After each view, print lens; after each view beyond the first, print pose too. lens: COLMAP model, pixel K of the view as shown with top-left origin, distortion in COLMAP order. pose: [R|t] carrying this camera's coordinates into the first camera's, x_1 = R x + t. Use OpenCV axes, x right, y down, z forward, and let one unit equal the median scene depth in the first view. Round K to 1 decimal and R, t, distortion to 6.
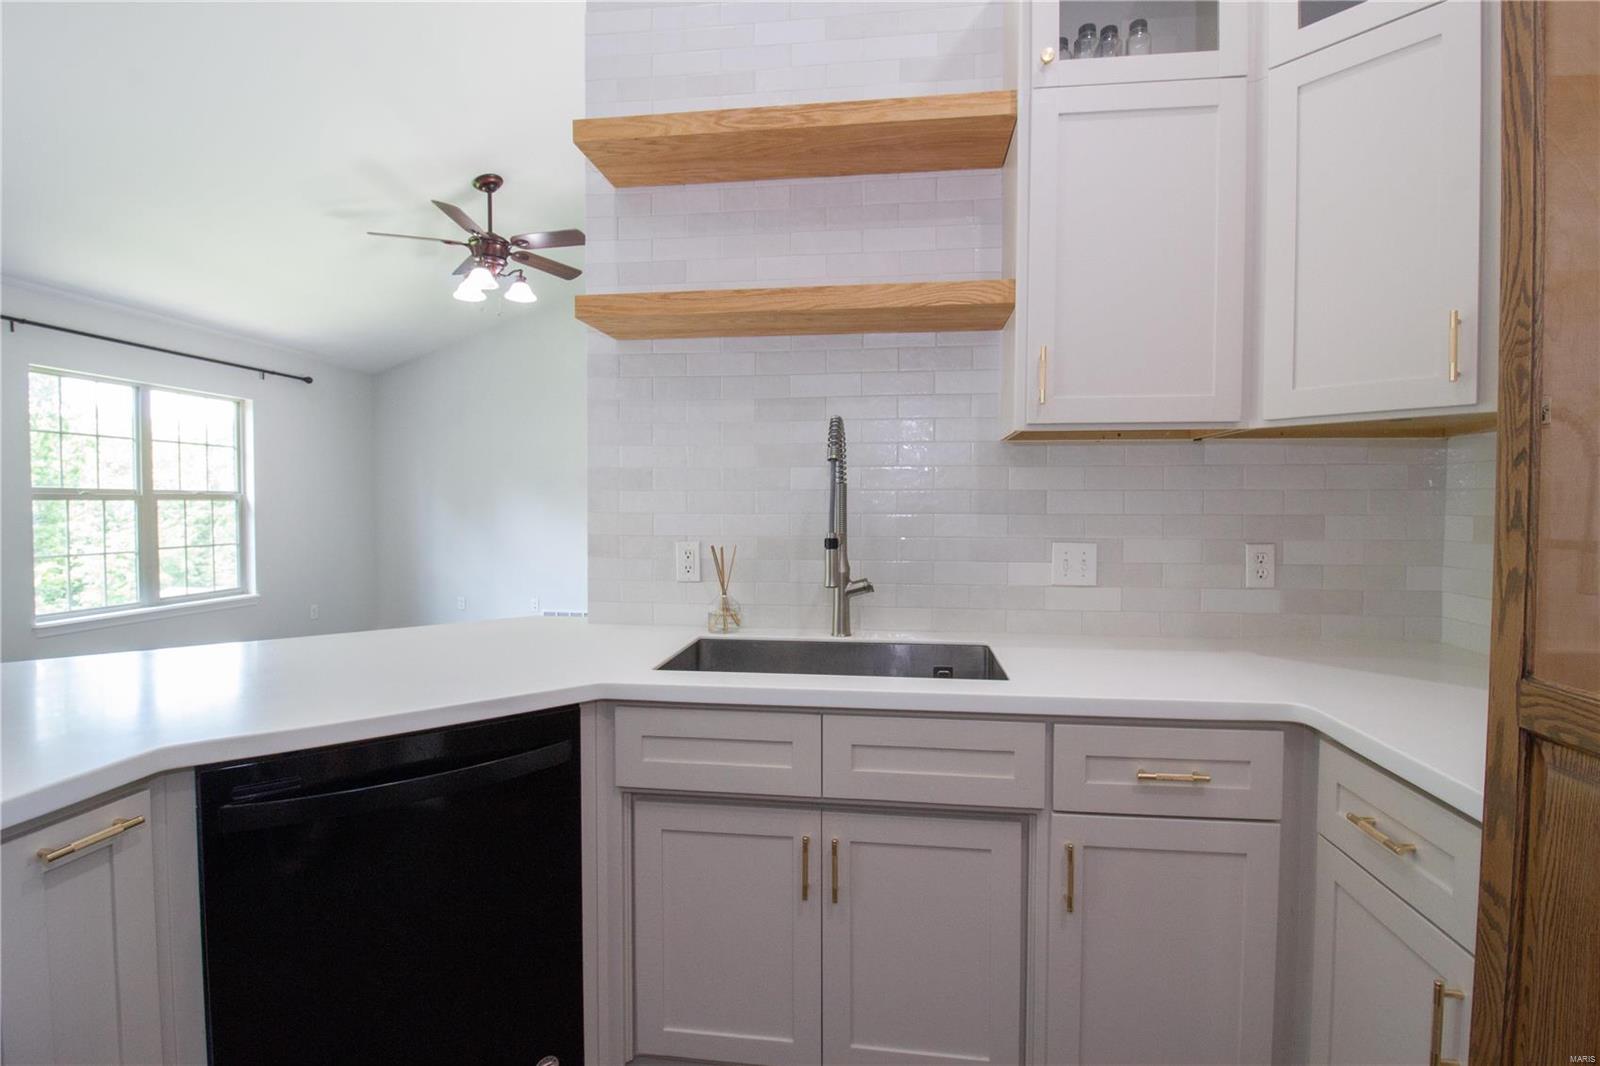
lens RADIAL K [[742.3, 0, 805.2], [0, 742.3, 526.6], [0, 0, 1]] dist [0.004139, -0.013996]
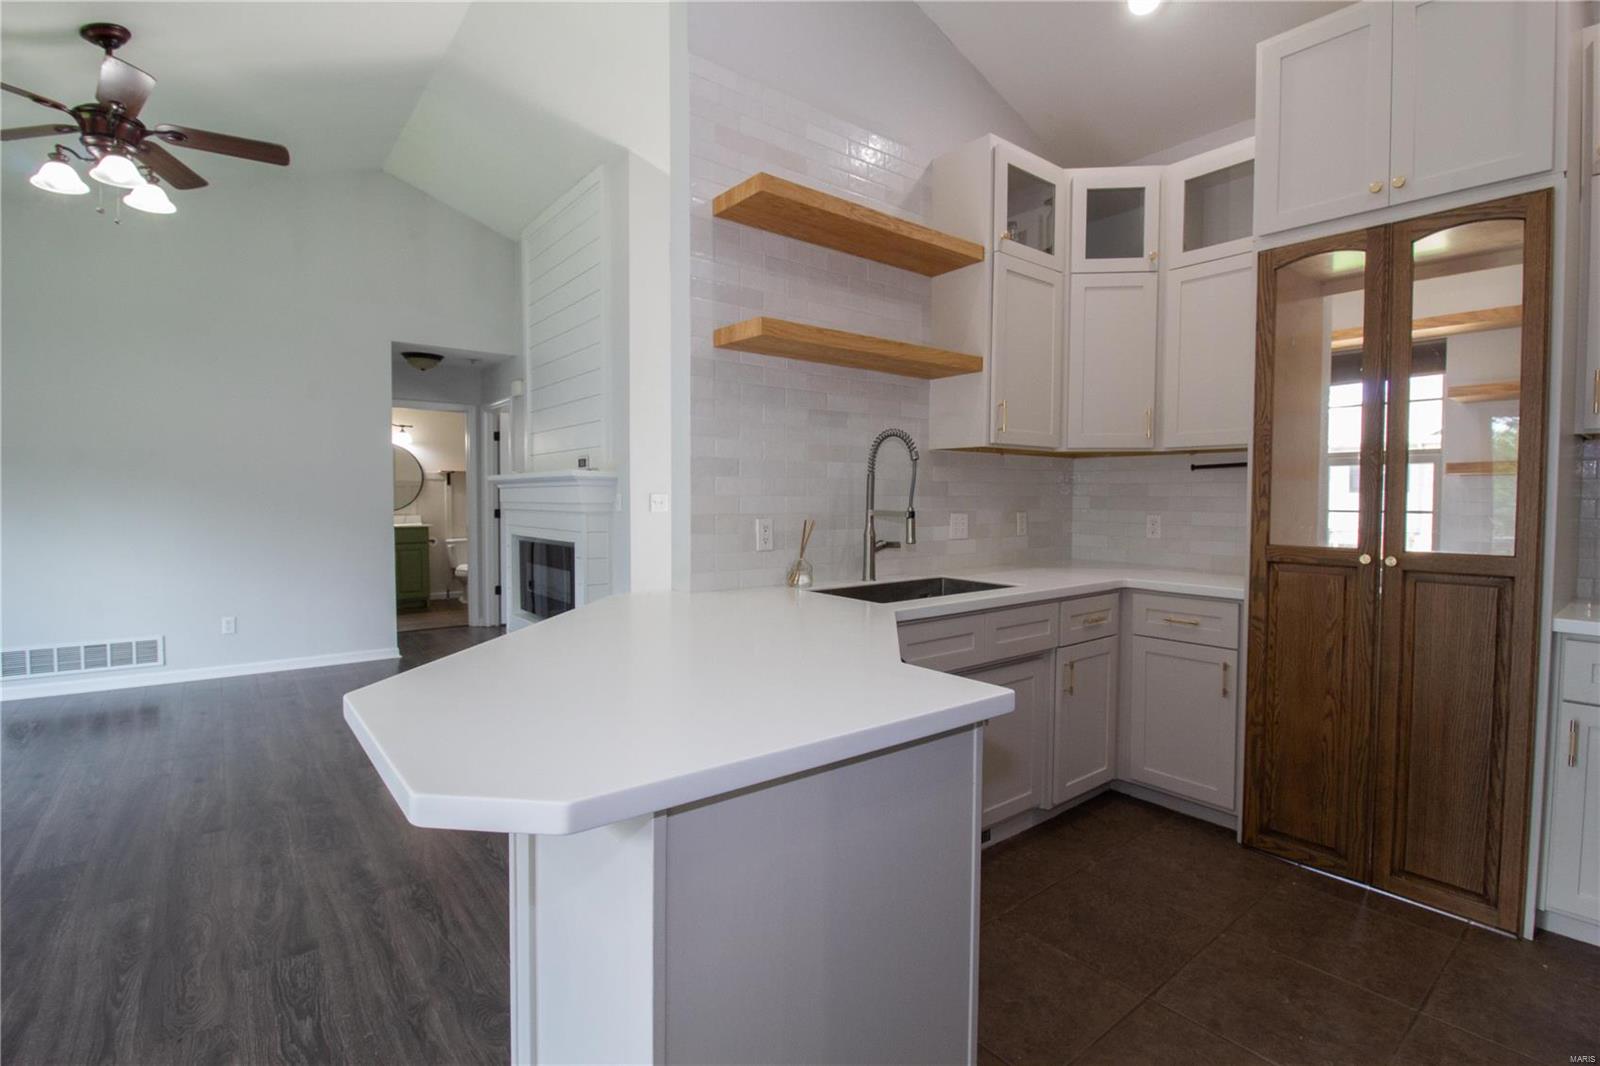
lens RADIAL K [[742.3, 0, 805.2], [0, 742.3, 526.6], [0, 0, 1]] dist [0.004139, -0.013996]
pose [[0.694006, -0.029947, 0.719346, -1.080848], [0.020783, 0.999551, 0.021561, 0.008967], [-0.719669, -0.000013, 0.694318, 0.094612]]
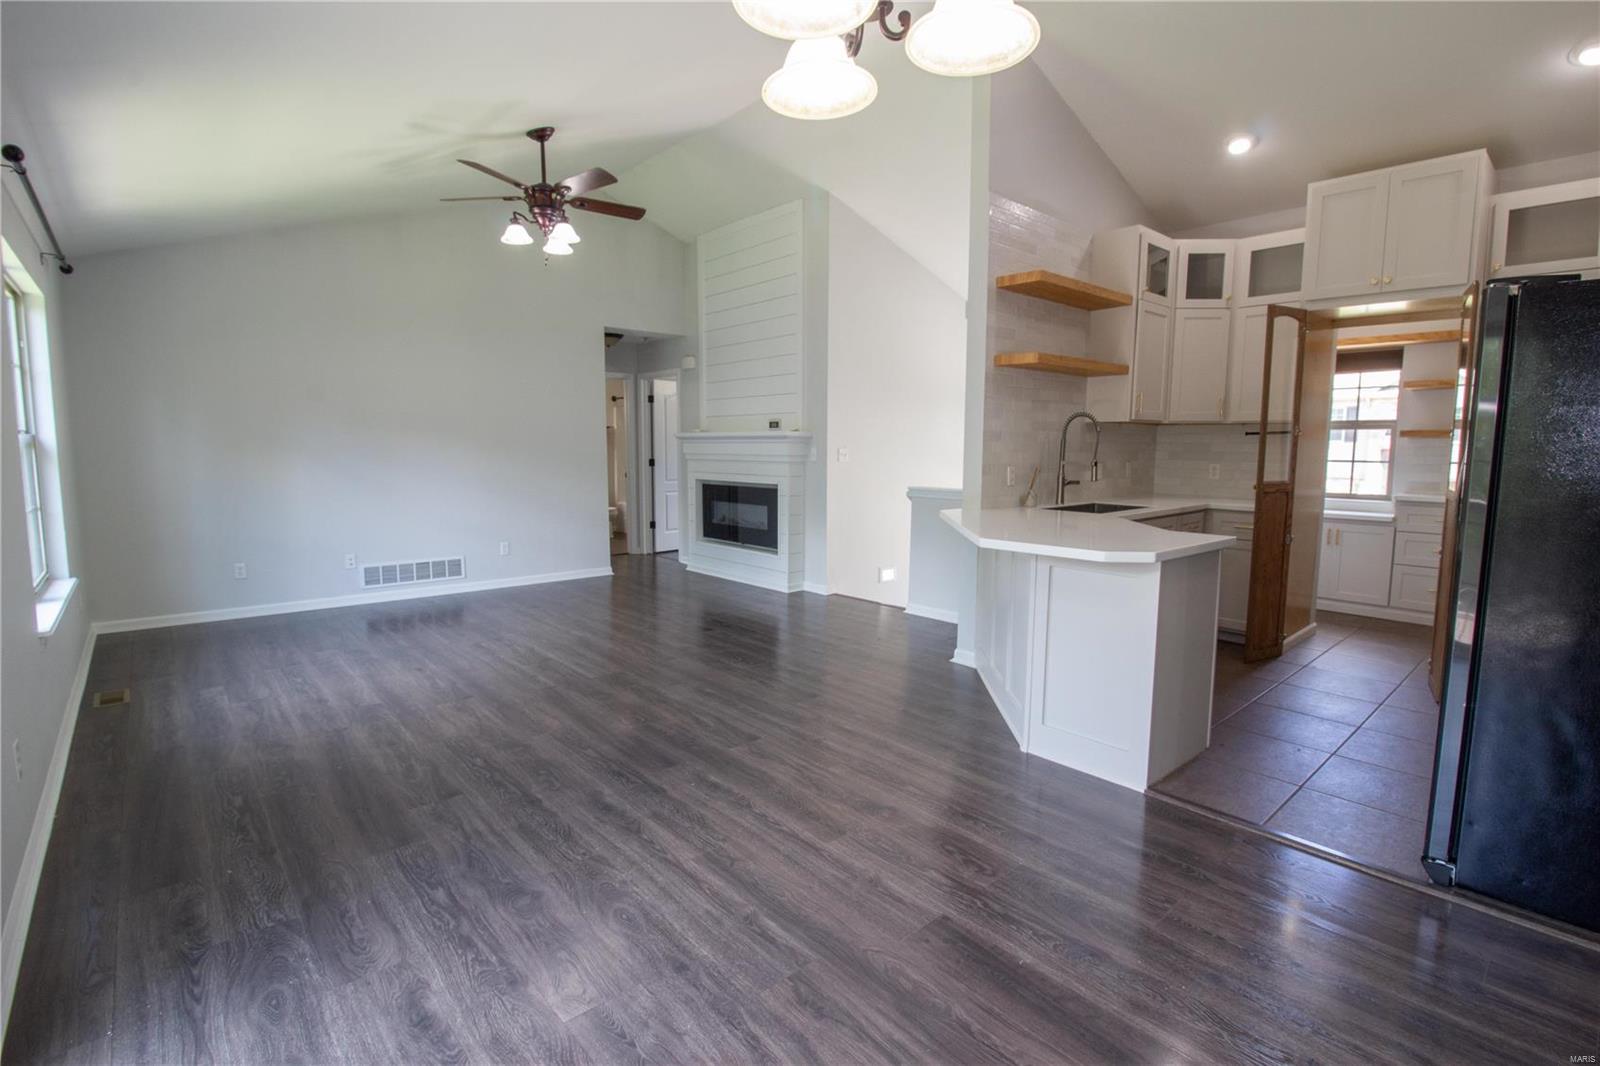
lens RADIAL K [[741.9, 0, 805.4], [0, 741.9, 523.8], [0, 0, 1]] dist [0.004441, -0.016878]
pose [[0.656077, -0.081579, 0.750272, -2.268544], [0.022036, 0.995787, 0.089005, -0.018905], [-0.754372, -0.041861, 0.655111, 0.070603]]
